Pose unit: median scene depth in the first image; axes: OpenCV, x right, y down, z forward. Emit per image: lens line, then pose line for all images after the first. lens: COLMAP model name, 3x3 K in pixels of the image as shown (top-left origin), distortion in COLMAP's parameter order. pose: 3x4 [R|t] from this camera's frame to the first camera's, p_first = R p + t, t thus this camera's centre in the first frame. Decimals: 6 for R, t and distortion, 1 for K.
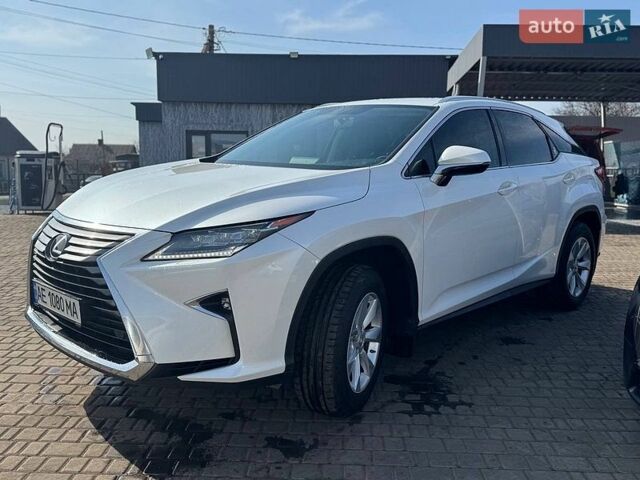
lens RADIAL K [[581.1, 0, 324.0], [0, 581.1, 242.9], [0, 0, 1]] dist [0.036576, 0.000000]
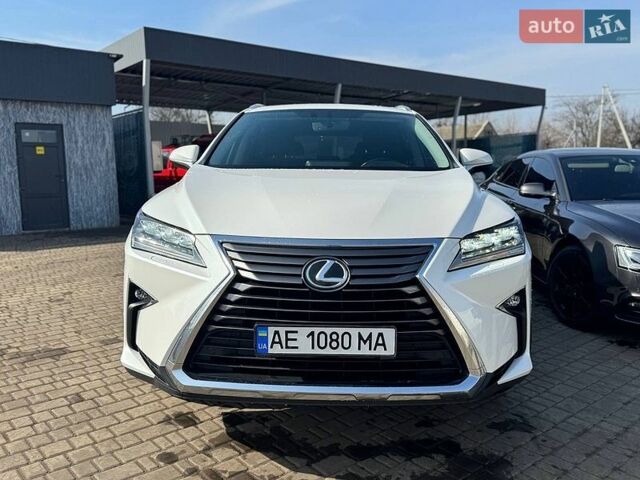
lens RADIAL K [[581.1, 0, 326.2], [0, 581.1, 235.2], [0, 0, 1]] dist [0.036576, 0.000000]
pose [[0.733492, -0.101094, 0.672138, -0.527788], [0.114030, 0.993164, 0.024940, -0.035428], [-0.670065, 0.058351, 0.740006, 0.214236]]
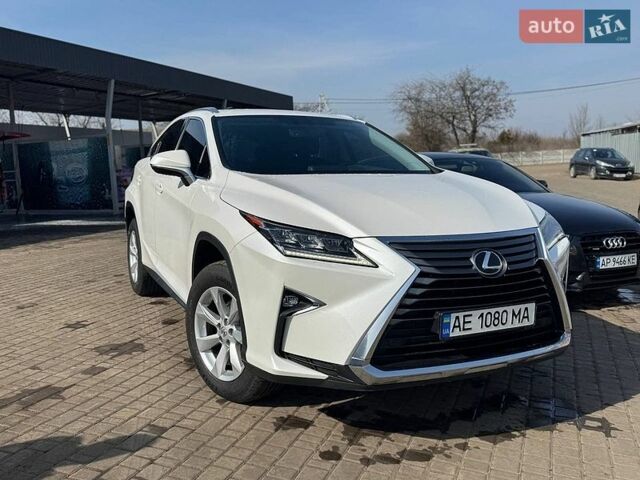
lens RADIAL K [[581.1, 0, 318.0], [0, 581.1, 237.6], [0, 0, 1]] dist [0.036576, 0.000000]
pose [[0.350922, -0.140089, 0.925866, -0.763102], [0.152005, 0.984154, 0.091295, -0.087593], [-0.923985, 0.108699, 0.366656, 0.483748]]
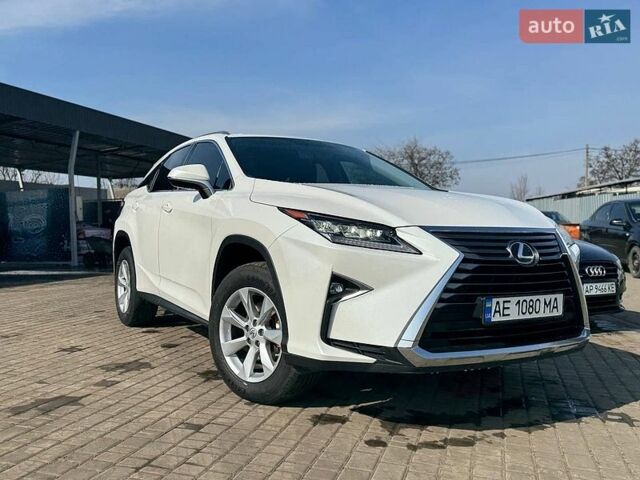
lens RADIAL K [[581.1, 0, 315.3], [0, 581.1, 245.1], [0, 0, 1]] dist [0.036576, 0.000000]
pose [[0.272960, -0.044252, 0.961007, -0.812142], [0.142770, 0.989743, 0.005024, -0.033664], [-0.951373, 0.135832, 0.276478, 0.567557]]
